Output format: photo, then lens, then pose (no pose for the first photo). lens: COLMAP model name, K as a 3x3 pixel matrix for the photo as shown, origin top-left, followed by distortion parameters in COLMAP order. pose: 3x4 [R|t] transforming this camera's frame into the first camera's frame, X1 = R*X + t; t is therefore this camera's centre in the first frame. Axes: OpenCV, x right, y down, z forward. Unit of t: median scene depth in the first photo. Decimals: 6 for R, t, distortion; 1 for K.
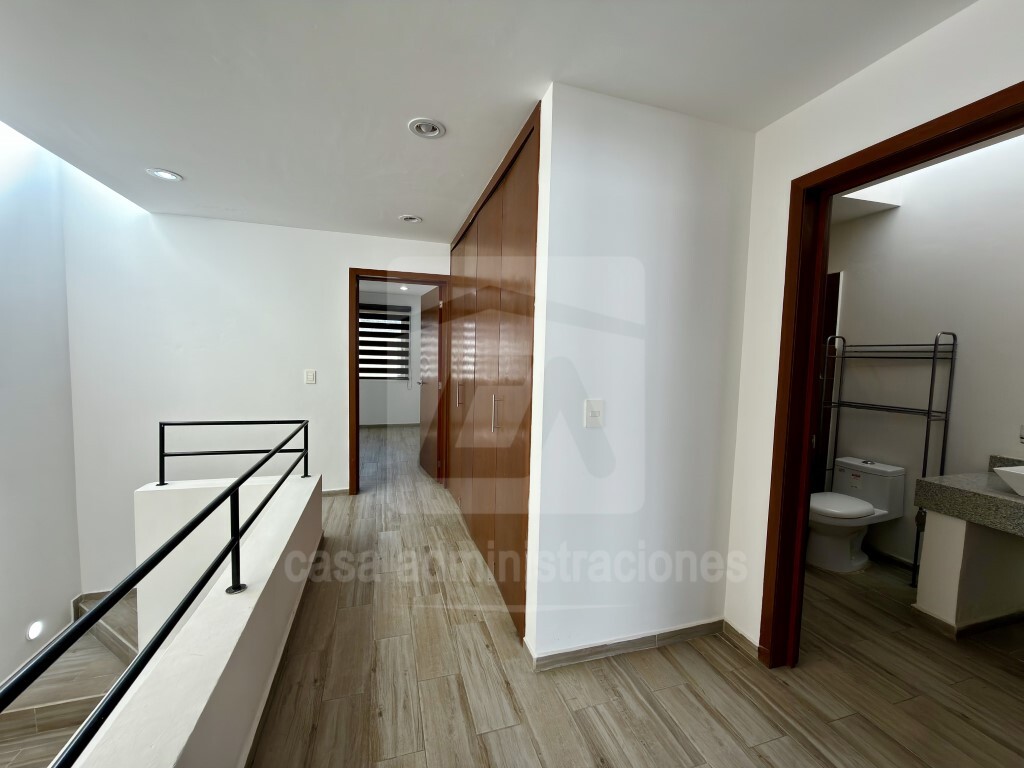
lens RADIAL K [[408.5, 0, 510.6], [0, 408.5, 383.8], [0, 0, 1]] dist [-0.000766, 0.000025]
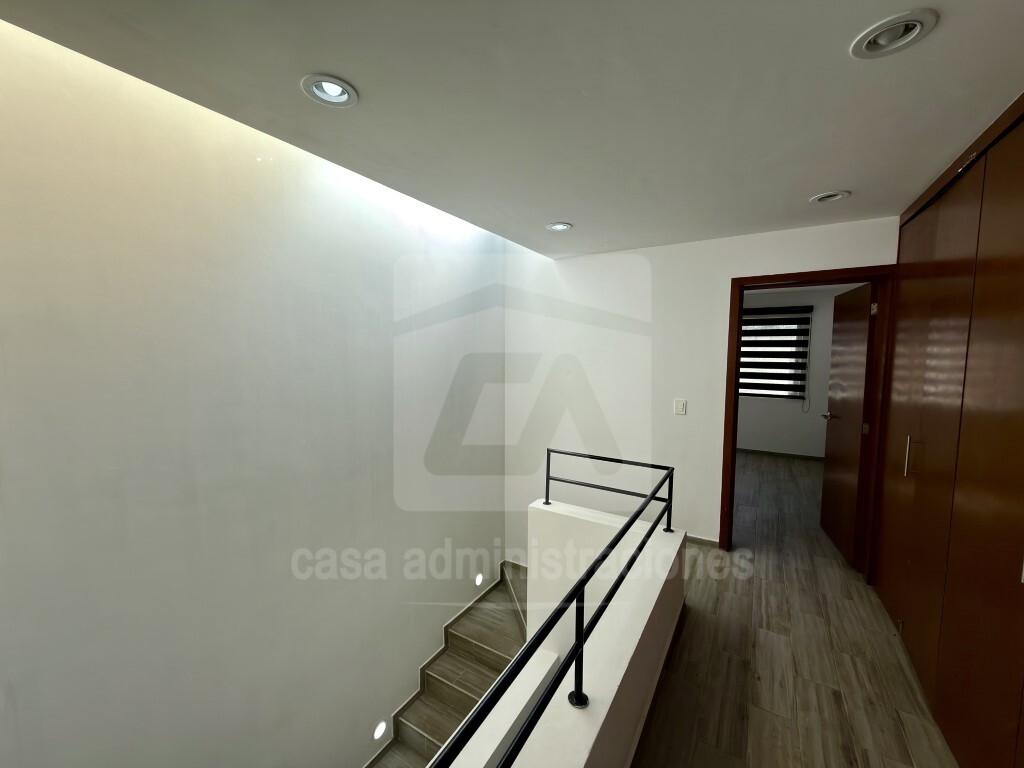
lens RADIAL K [[408.5, 0, 510.6], [0, 408.5, 383.8], [0, 0, 1]] dist [-0.000766, 0.000025]
pose [[0.652669, 0.038789, -0.756649, -0.065533], [-0.036254, 0.999143, 0.019948, -0.086338], [0.756775, 0.014412, 0.653516, 0.152166]]
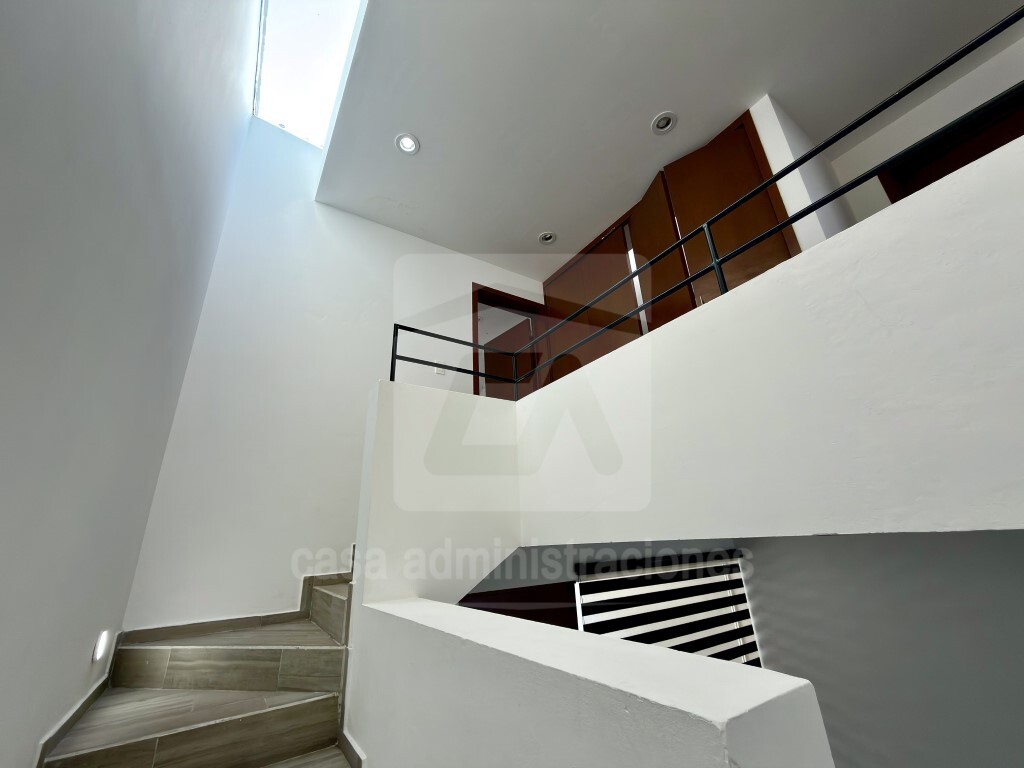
lens RADIAL K [[408.5, 0, 510.6], [0, 408.5, 383.8], [0, 0, 1]] dist [-0.000766, 0.000025]
pose [[0.958467, 0.034276, 0.283135, -0.722292], [0.088696, 0.907700, -0.410139, 0.520038], [-0.271060, 0.418218, 0.866960, 0.148706]]
